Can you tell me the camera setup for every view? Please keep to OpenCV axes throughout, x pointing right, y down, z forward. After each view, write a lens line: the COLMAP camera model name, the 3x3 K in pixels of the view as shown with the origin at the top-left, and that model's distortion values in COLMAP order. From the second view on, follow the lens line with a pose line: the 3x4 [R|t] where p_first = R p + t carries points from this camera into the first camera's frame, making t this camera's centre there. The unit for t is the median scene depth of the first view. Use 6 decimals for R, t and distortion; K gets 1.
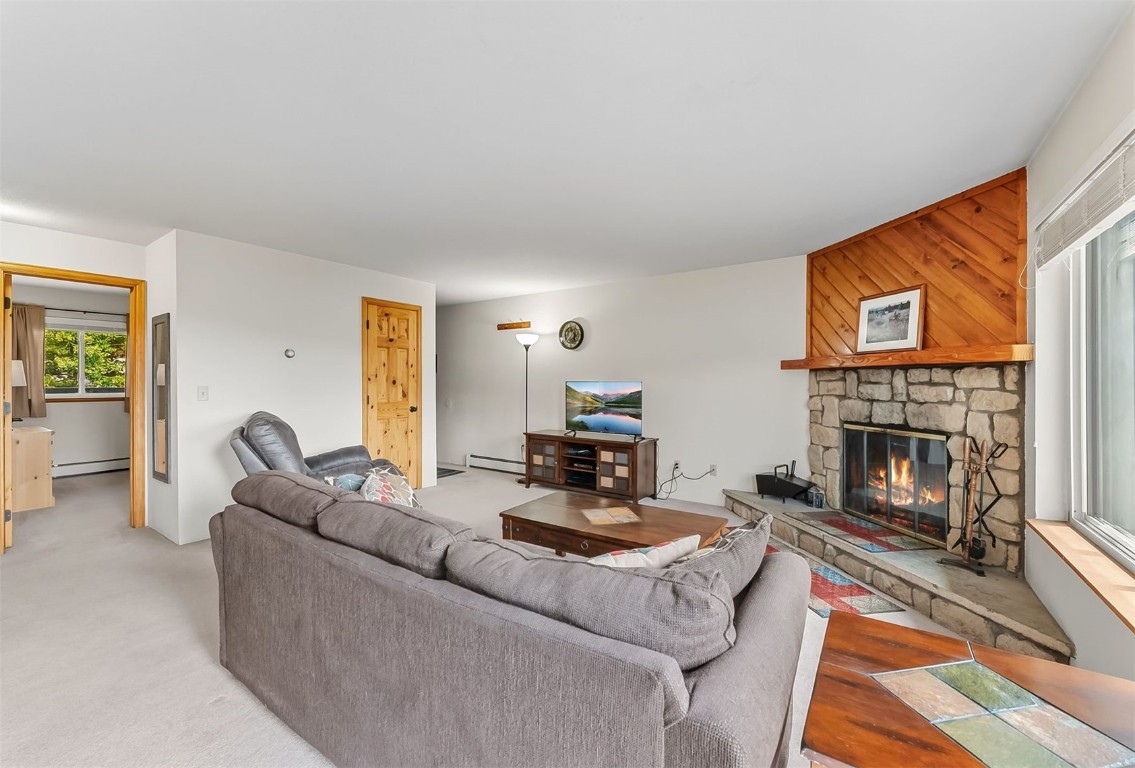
lens RADIAL K [[454.6, 0, 567.5], [0, 454.6, 384.0], [0, 0, 1]] dist [-0.002446, -0.000309]
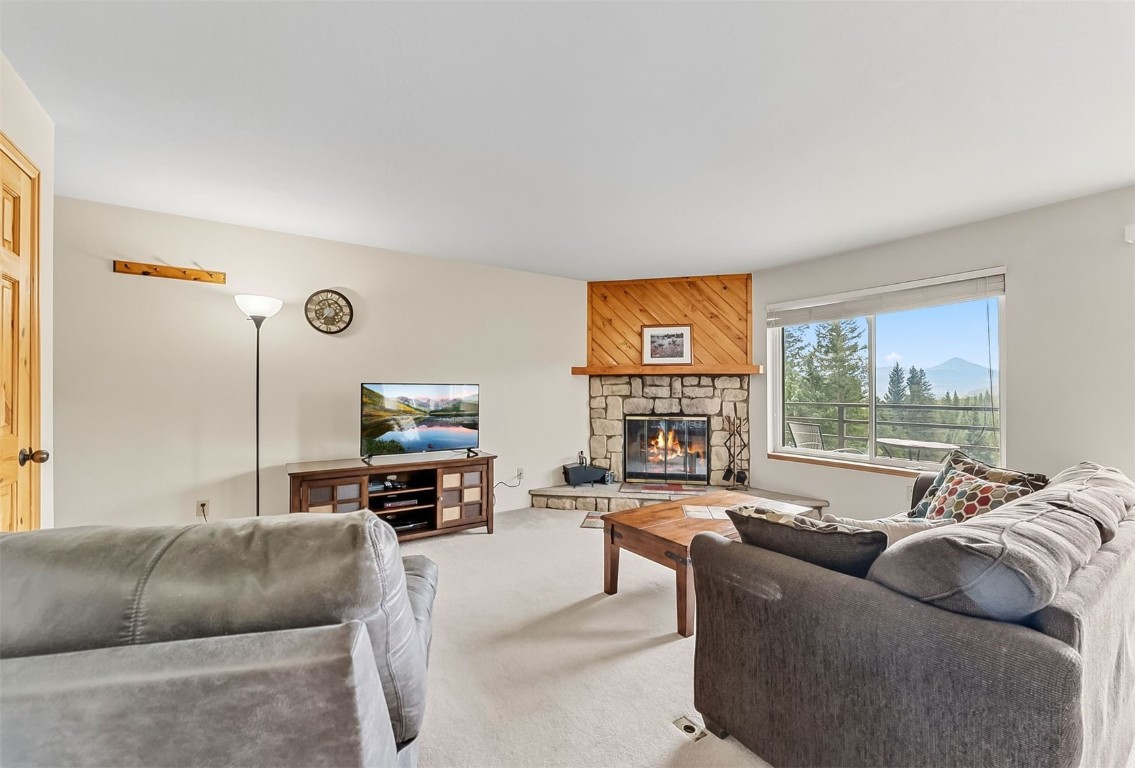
lens RADIAL K [[464.6, 0, 567.5], [0, 464.6, 384.0], [0, 0, 1]] dist [0.000282, -0.000012]
pose [[0.355310, 0.011606, 0.934676, -0.851186], [0.007250, 0.999859, -0.015171, 0.013078], [-0.934720, 0.012167, 0.355176, 0.781243]]
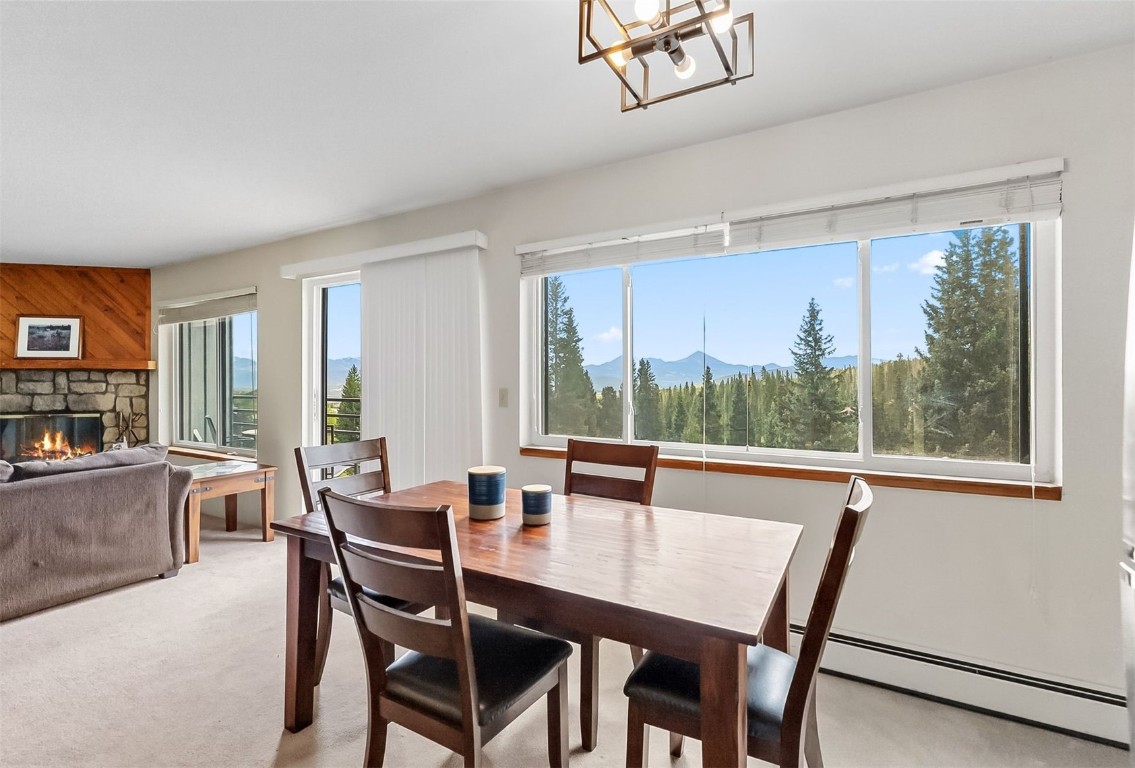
lens RADIAL K [[519.1, 0, 565.0], [0, 519.1, 376.6], [0, 0, 1]] dist [-0.000640, -0.000151]
pose [[-0.086765, 0.006245, 0.996209, -1.026557], [0.007152, 0.999958, -0.005645, 0.004592], [-0.996203, 0.006635, -0.086806, -0.435866]]
